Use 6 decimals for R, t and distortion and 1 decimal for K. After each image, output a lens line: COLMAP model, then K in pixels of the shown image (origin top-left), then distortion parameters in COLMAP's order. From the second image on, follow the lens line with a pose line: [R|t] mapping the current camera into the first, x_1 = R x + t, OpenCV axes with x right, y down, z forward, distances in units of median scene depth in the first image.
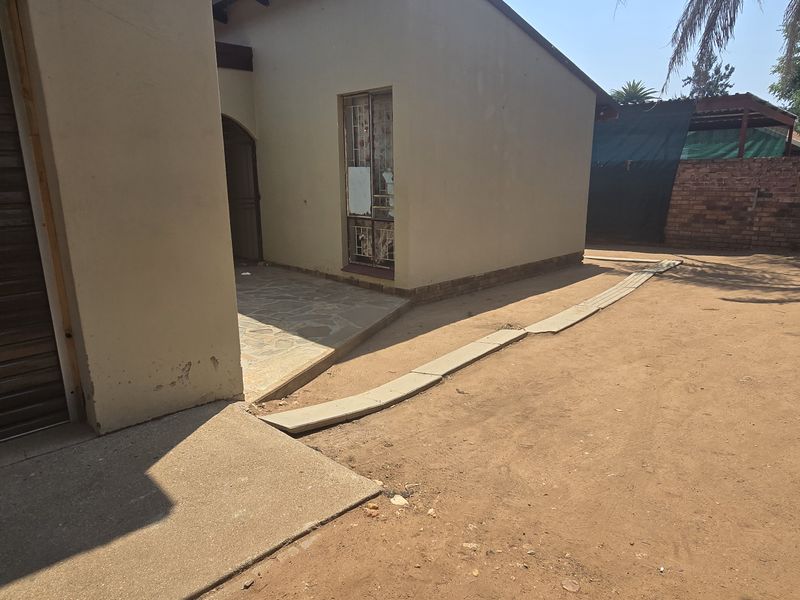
lens RADIAL K [[531.6, 0, 408.3], [0, 531.6, 300.5], [0, 0, 1]] dist [0.002295, -0.000866]
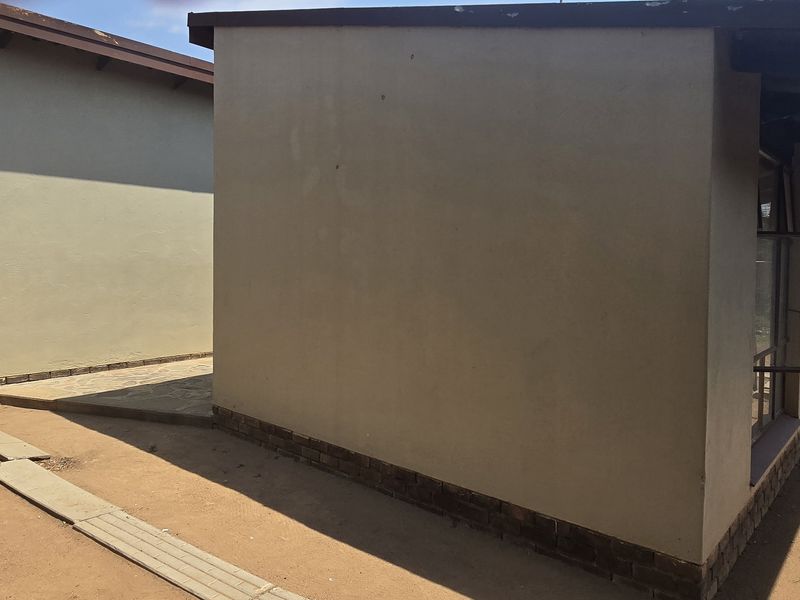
lens RADIAL K [[575.7, 0, 400.6], [0, 575.7, 269.4], [0, 0, 1]] dist [0.003527, 0.001080]
pose [[0.054599, 0.028608, -0.998098, 0.891247], [-0.245705, 0.969239, 0.014340, -0.303143], [0.967806, 0.244455, 0.059948, 1.146342]]
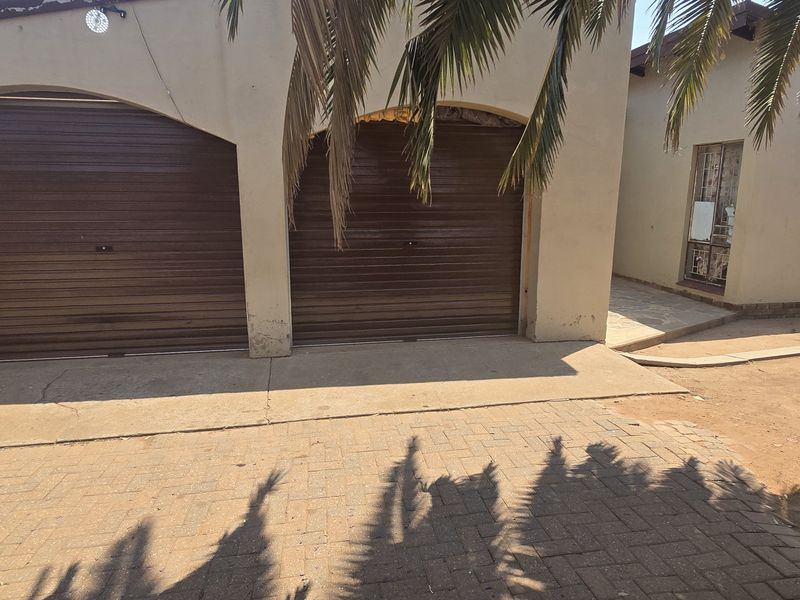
lens RADIAL K [[531.6, 0, 408.3], [0, 531.6, 300.5], [0, 0, 1]] dist [0.002295, -0.000866]
pose [[0.827892, 0.123191, -0.547192, 0.042909], [-0.141289, 0.989927, 0.009097, 0.063174], [0.542801, 0.069781, 0.836958, -0.402490]]
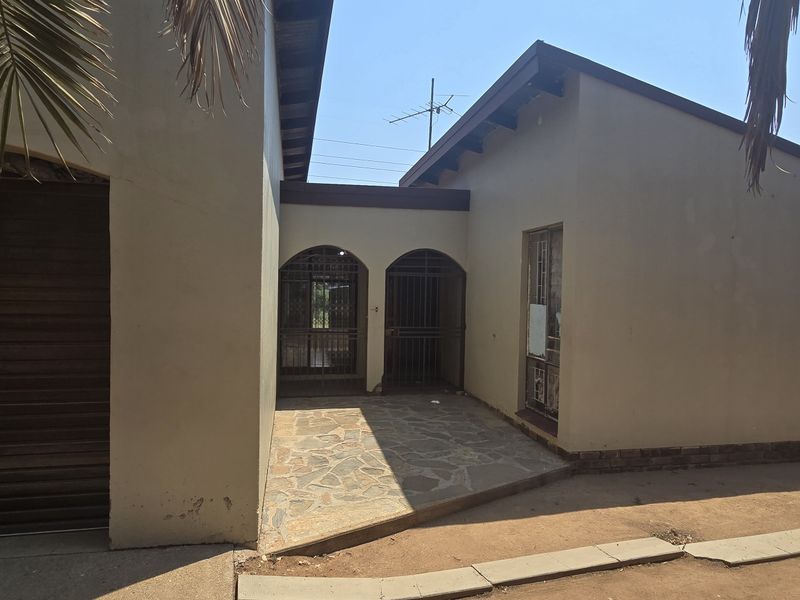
lens RADIAL K [[531.6, 0, 408.3], [0, 531.6, 300.5], [0, 0, 1]] dist [0.002295, -0.000866]
pose [[0.835418, 0.035993, -0.548435, 0.231035], [-0.152713, 0.973762, -0.168719, -0.070251], [0.527973, 0.224704, 0.818995, 0.127848]]
